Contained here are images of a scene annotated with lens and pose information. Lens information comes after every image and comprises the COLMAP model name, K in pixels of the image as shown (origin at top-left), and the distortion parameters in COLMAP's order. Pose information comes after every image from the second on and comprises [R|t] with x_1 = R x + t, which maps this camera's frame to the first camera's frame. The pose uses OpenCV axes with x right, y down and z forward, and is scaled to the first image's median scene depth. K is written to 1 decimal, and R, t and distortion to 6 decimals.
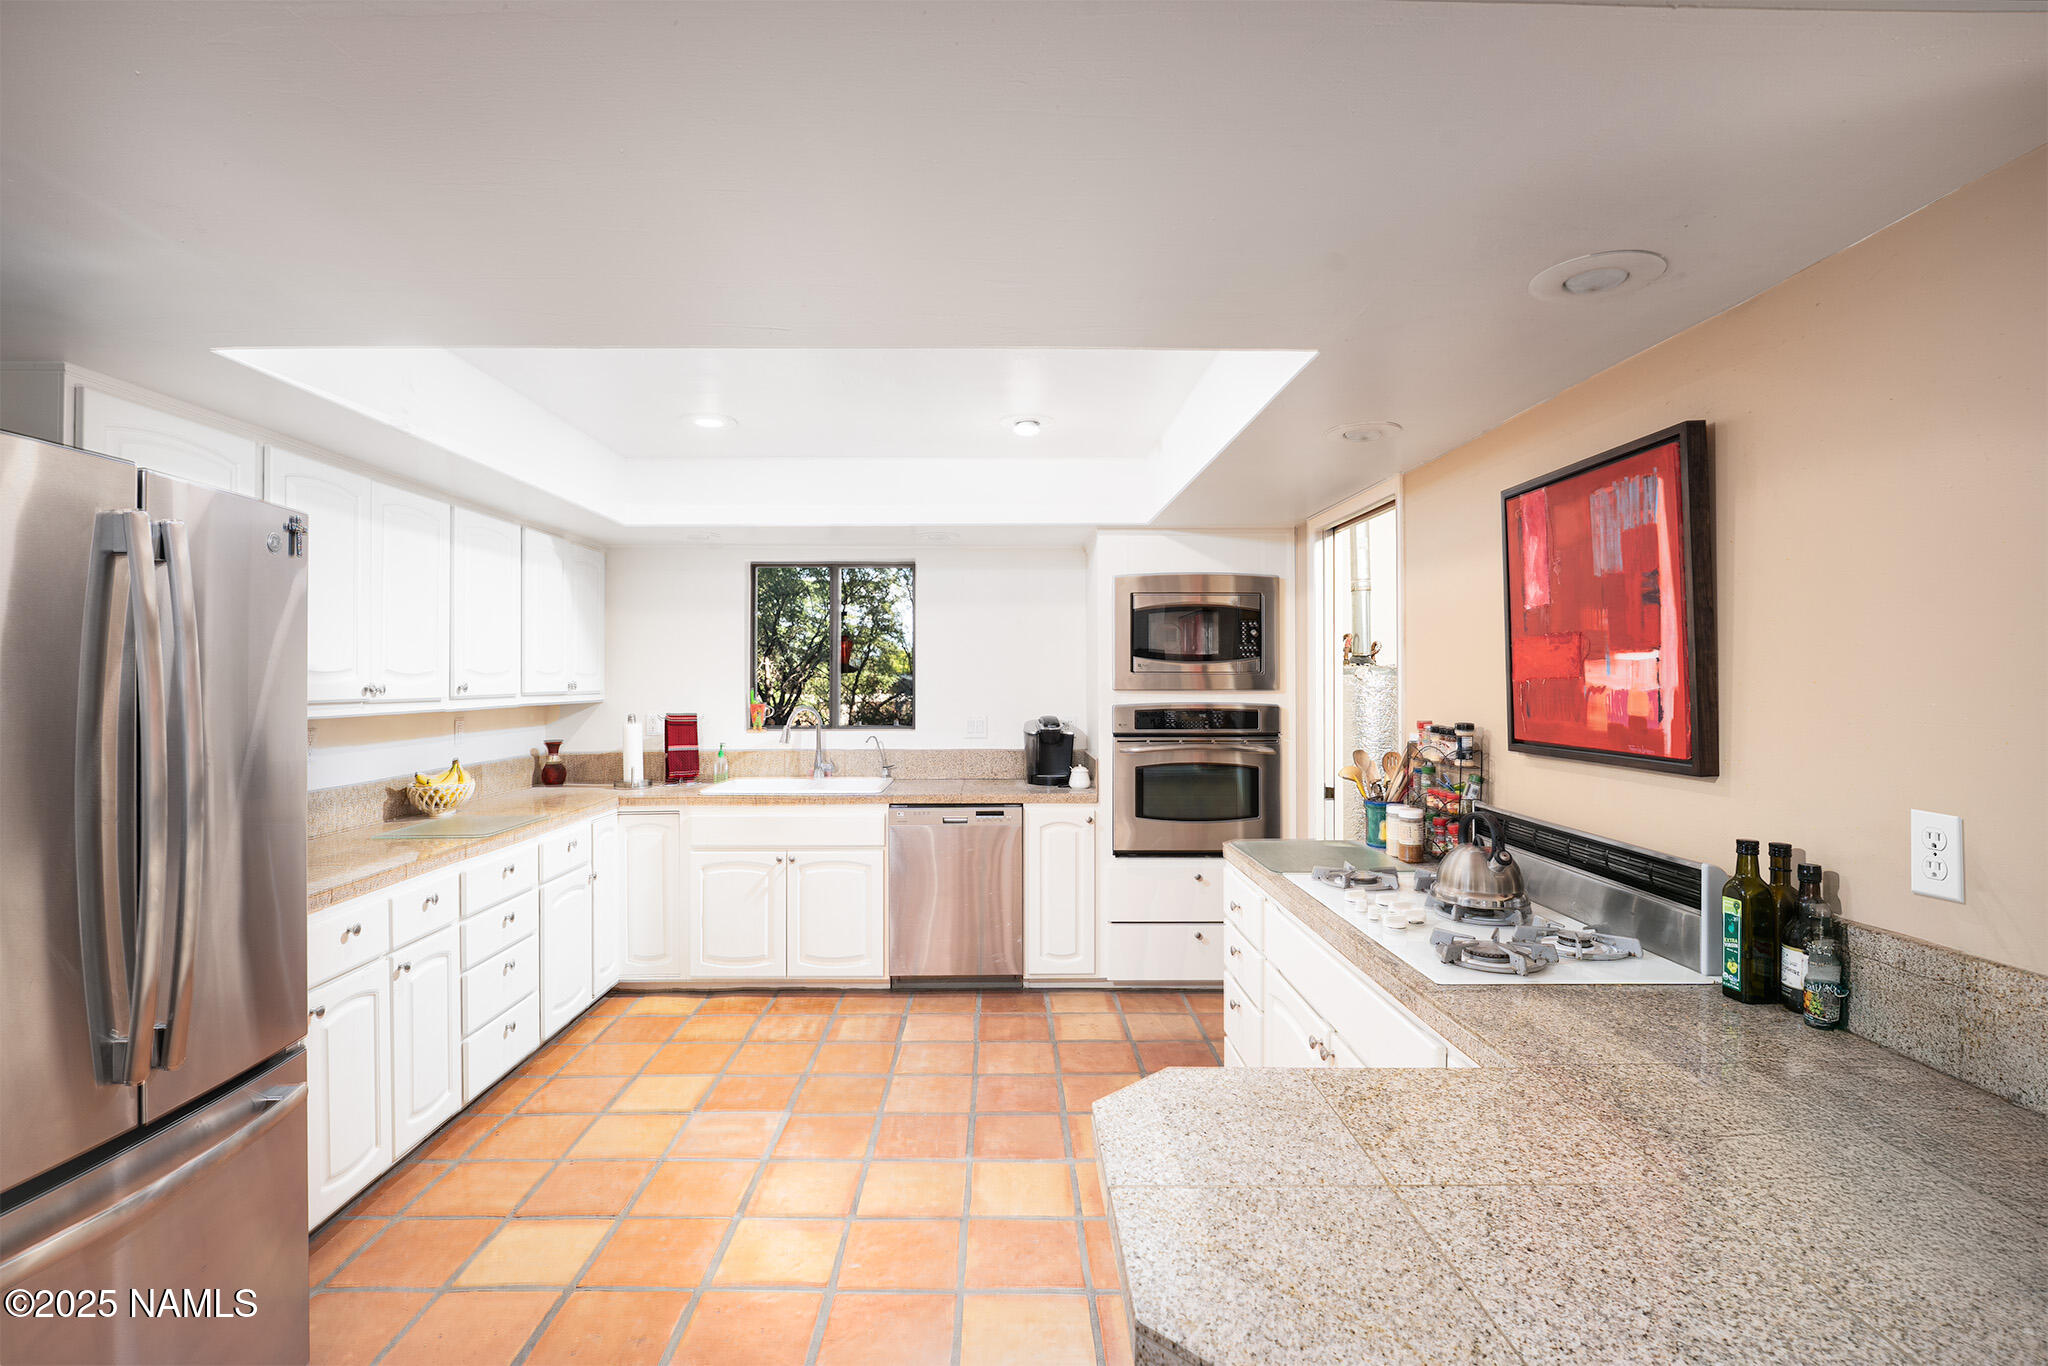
lens RADIAL K [[956.8, 0, 1006.3], [0, 956.8, 679.1], [0, 0, 1]] dist [-0.001714, -0.000040]
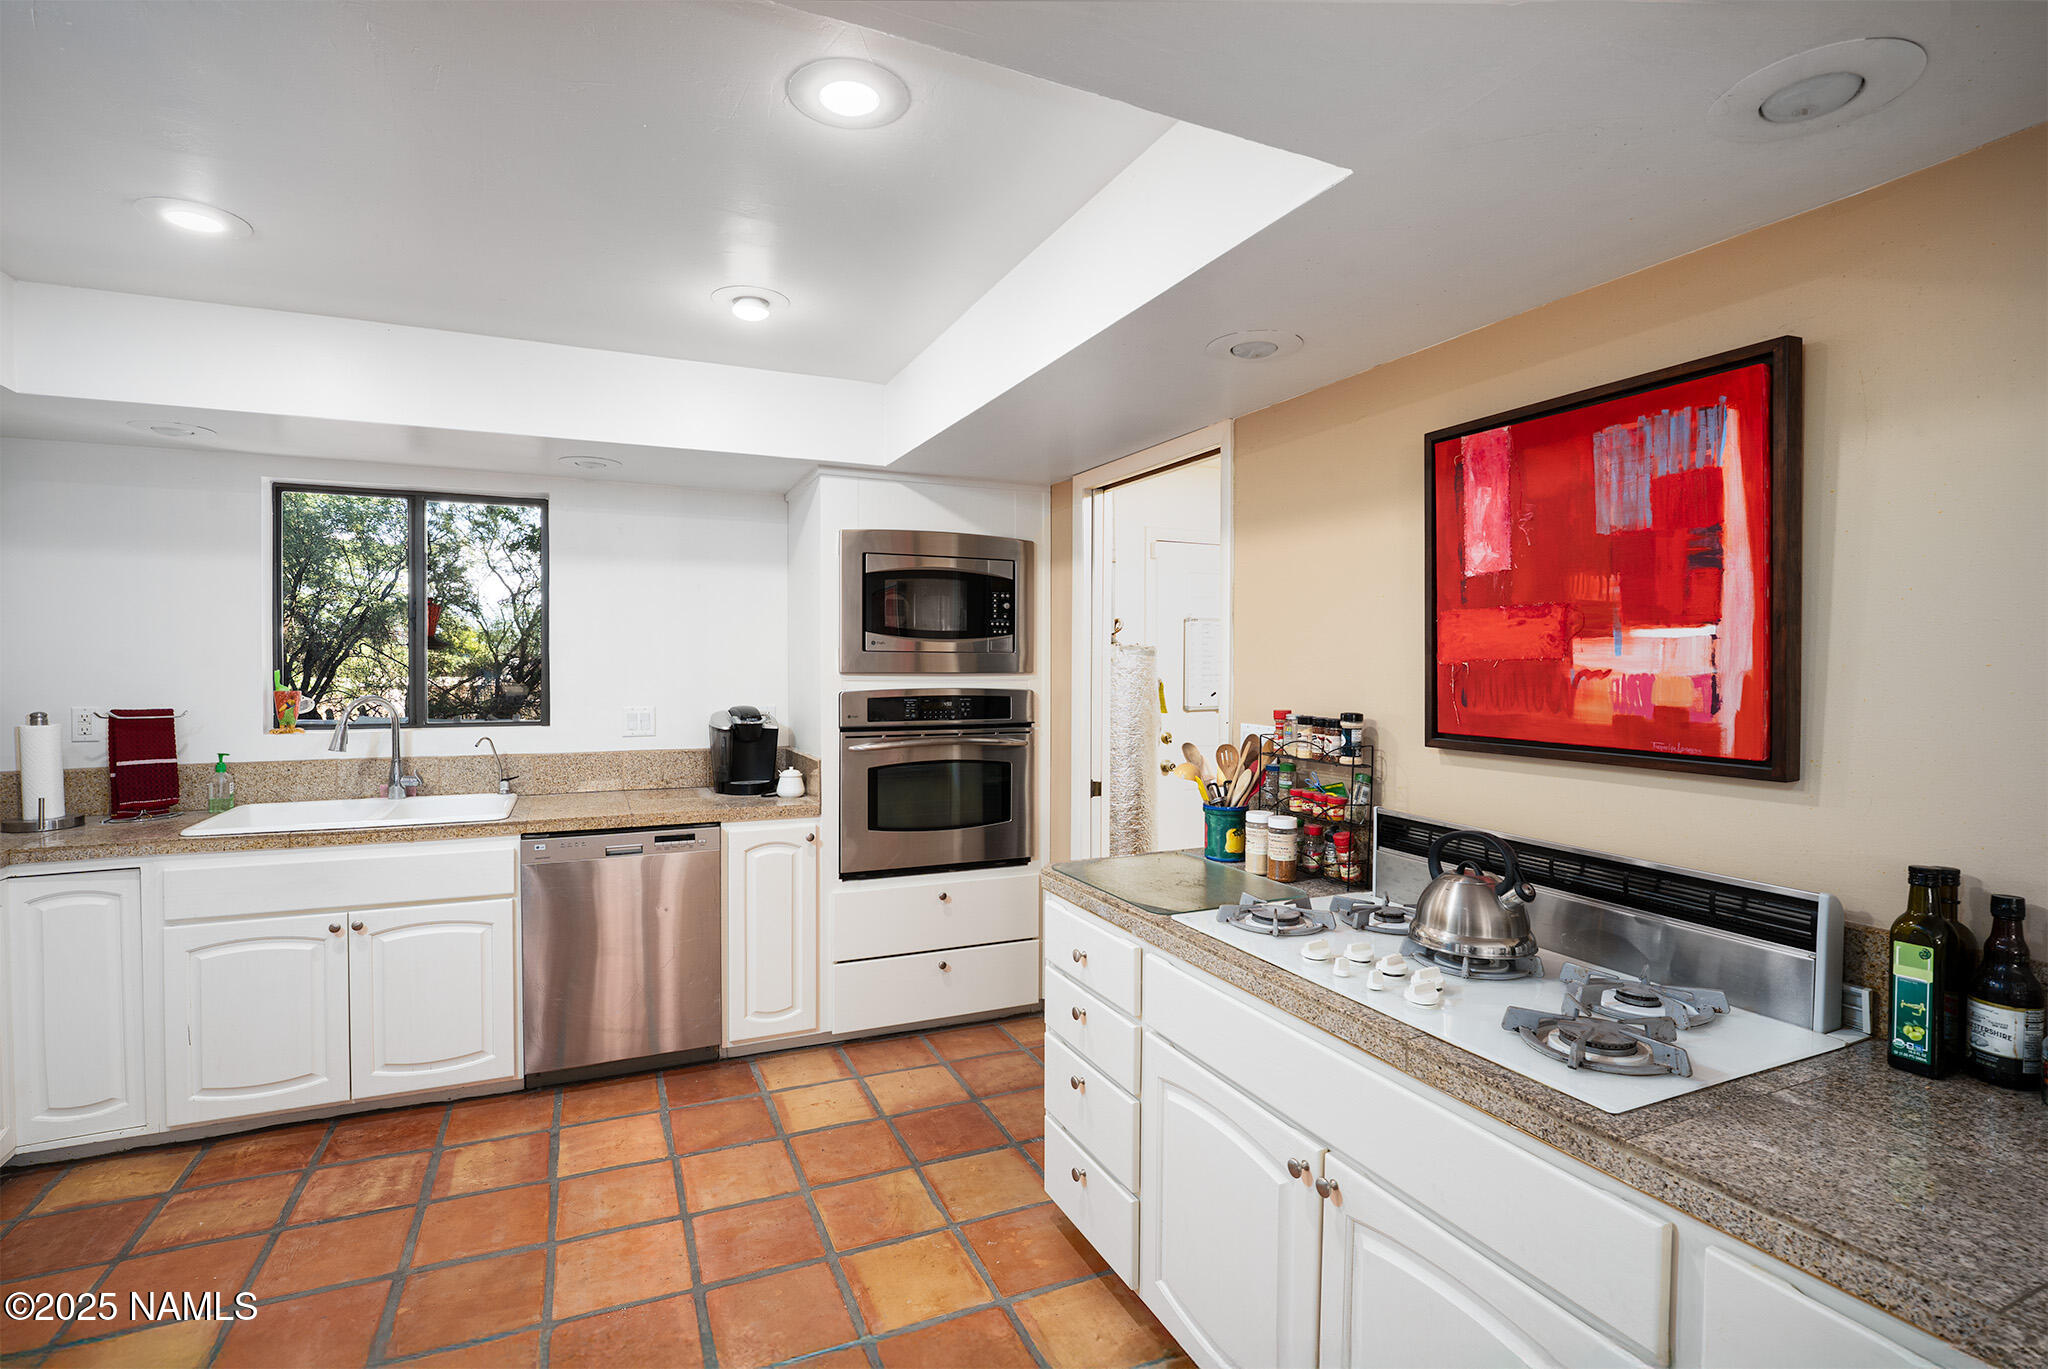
lens RADIAL K [[926.0, 0, 1020.1], [0, 926.0, 683.5], [0, 0, 1]] dist [-0.014230, 0.000619]
pose [[0.907065, -0.003786, 0.420973, -0.082780], [-0.006093, 0.999737, 0.022119, 0.002617], [-0.420946, -0.022629, 0.906803, 0.255502]]
